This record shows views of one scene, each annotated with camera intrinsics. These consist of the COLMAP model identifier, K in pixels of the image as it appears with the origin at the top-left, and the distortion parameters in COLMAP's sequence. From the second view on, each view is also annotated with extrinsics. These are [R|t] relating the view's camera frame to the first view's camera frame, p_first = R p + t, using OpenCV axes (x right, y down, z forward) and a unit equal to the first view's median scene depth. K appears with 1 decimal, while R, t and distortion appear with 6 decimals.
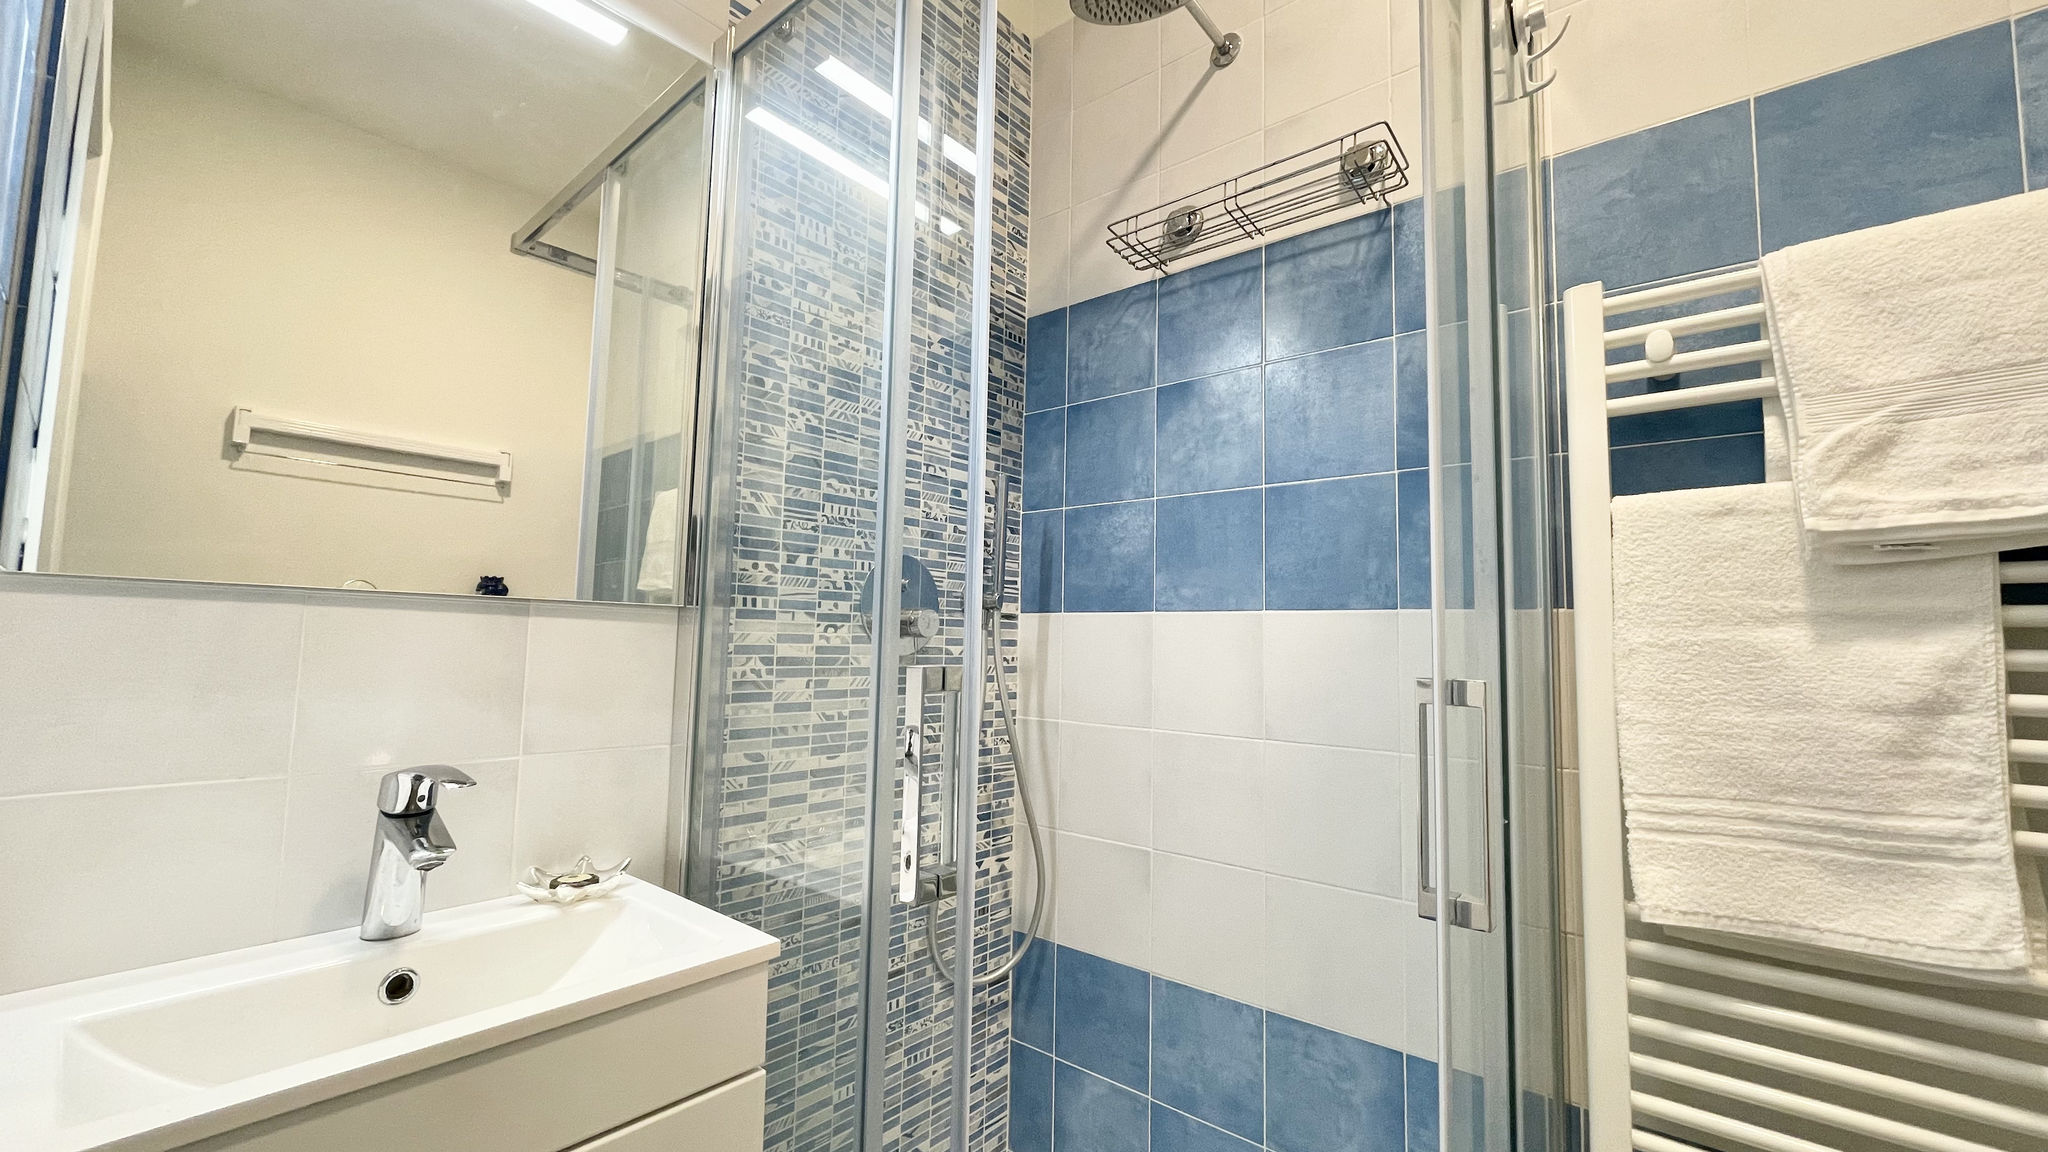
lens RADIAL K [[824.0, 0, 1026.2], [0, 824.0, 576.6], [0, 0, 1]] dist [-0.001952, -0.000858]
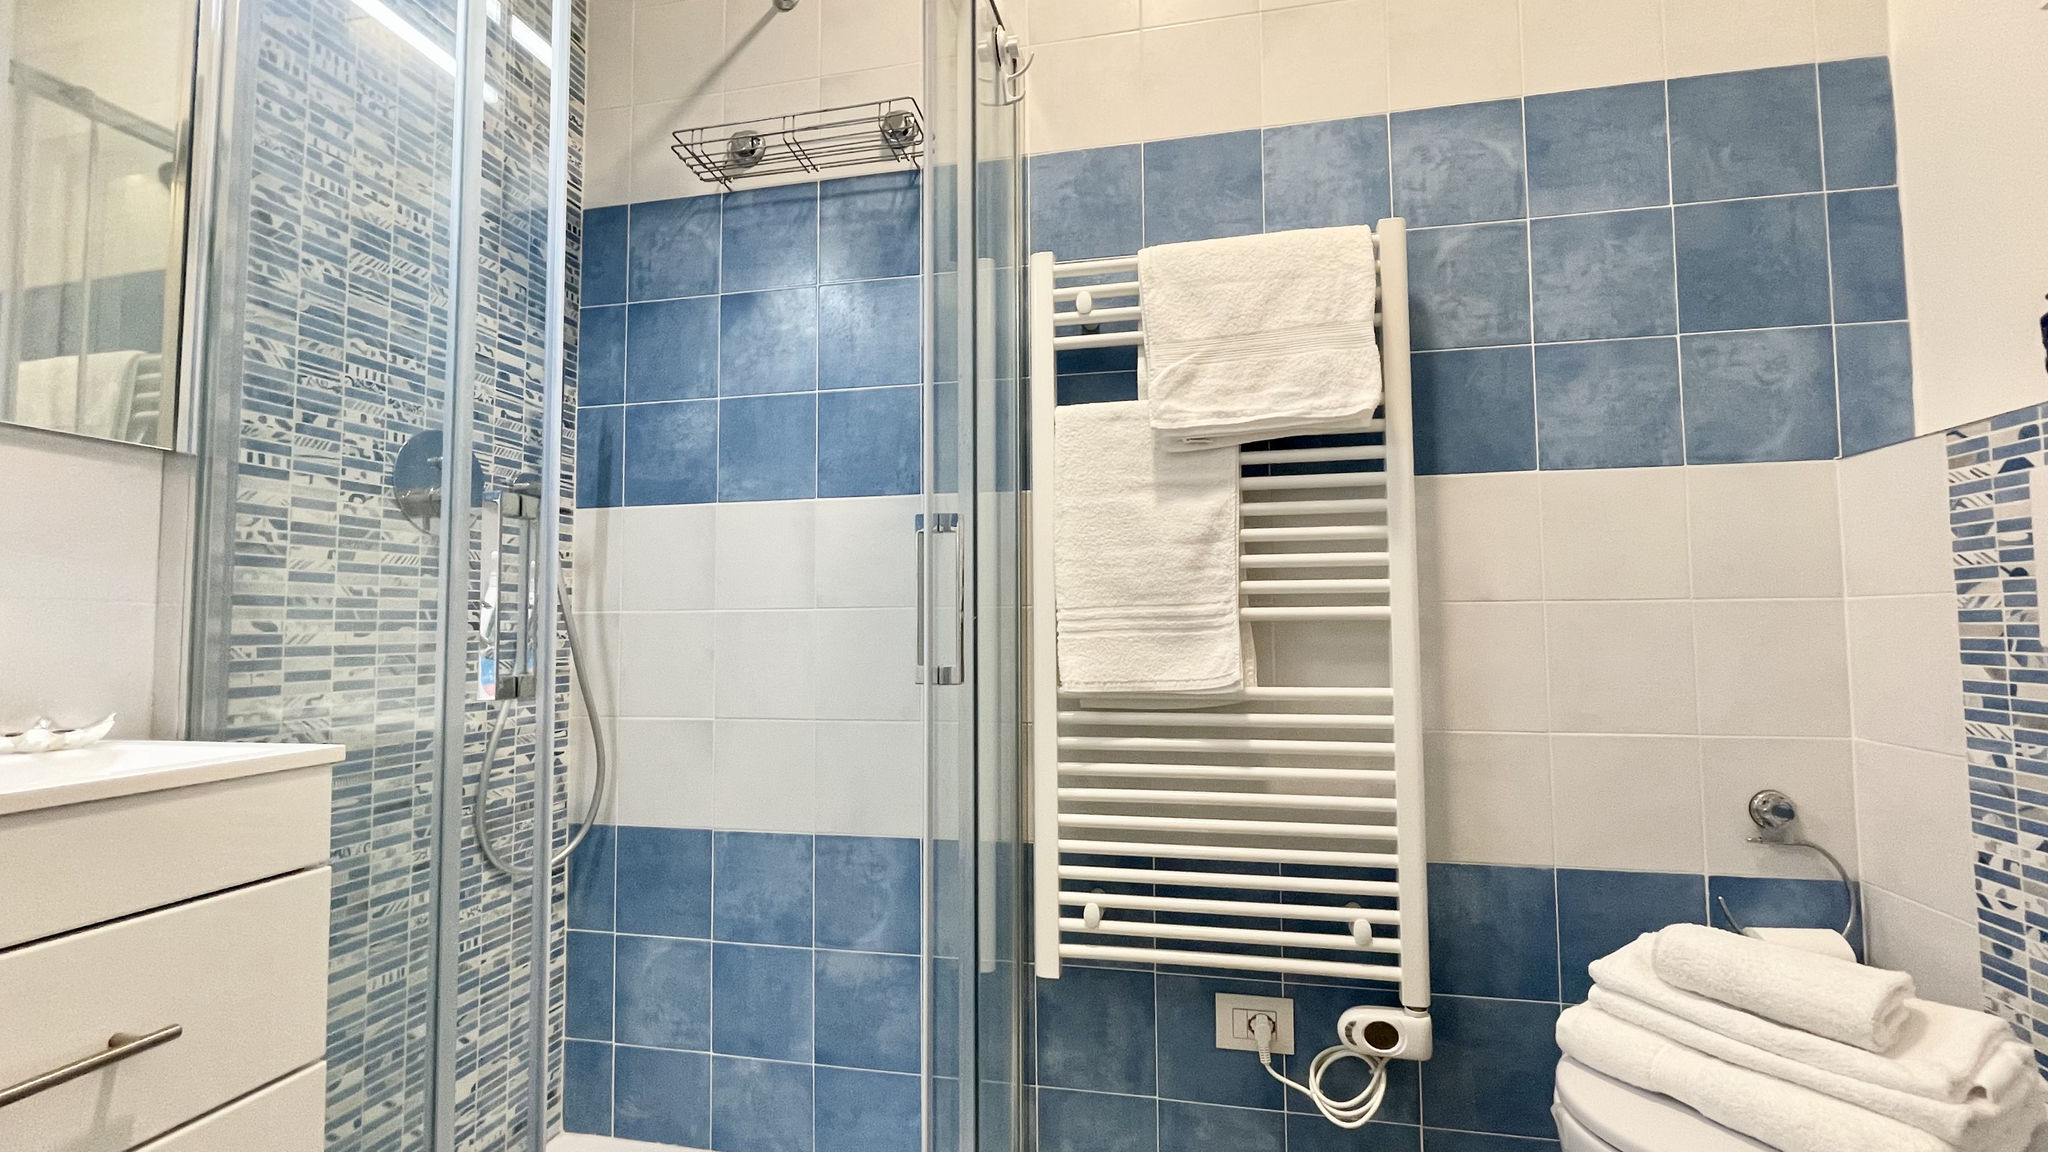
lens RADIAL K [[896.2, 0, 1023.4], [0, 896.2, 578.7], [0, 0, 1]] dist [-0.003306, 0.000283]
pose [[0.885172, -0.001258, 0.465261, -0.043296], [-0.011977, 0.999603, 0.025488, 0.128206], [-0.465109, -0.028134, 0.884806, -0.275906]]
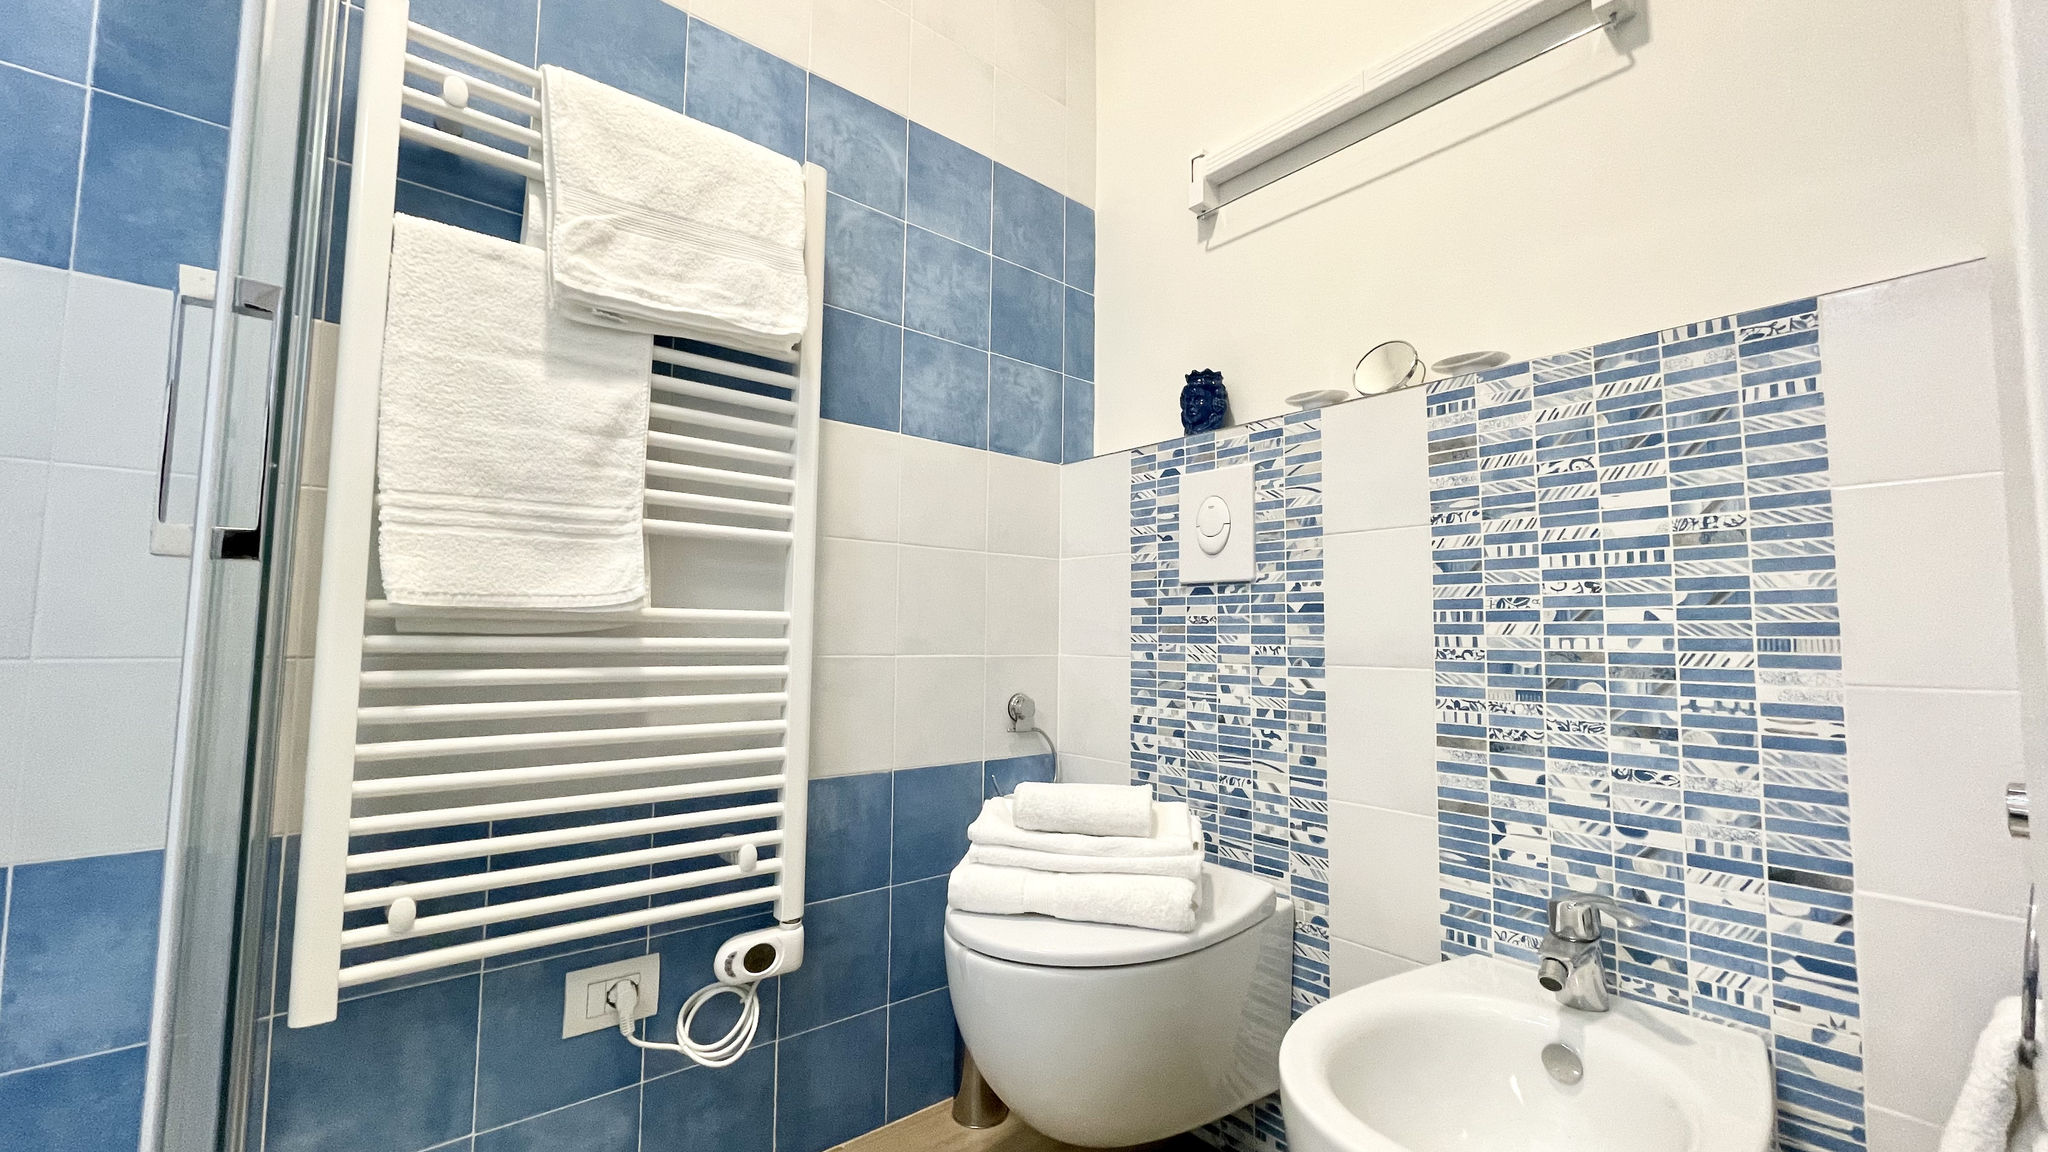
lens RADIAL K [[824.0, 0, 1024.5], [0, 824.0, 575.9], [0, 0, 1]] dist [-0.001952, -0.000858]
pose [[0.170823, 0.053274, 0.983860, -0.103836], [-0.087424, 0.995418, -0.038721, 0.257385], [-0.981416, -0.079398, 0.174698, 0.019987]]
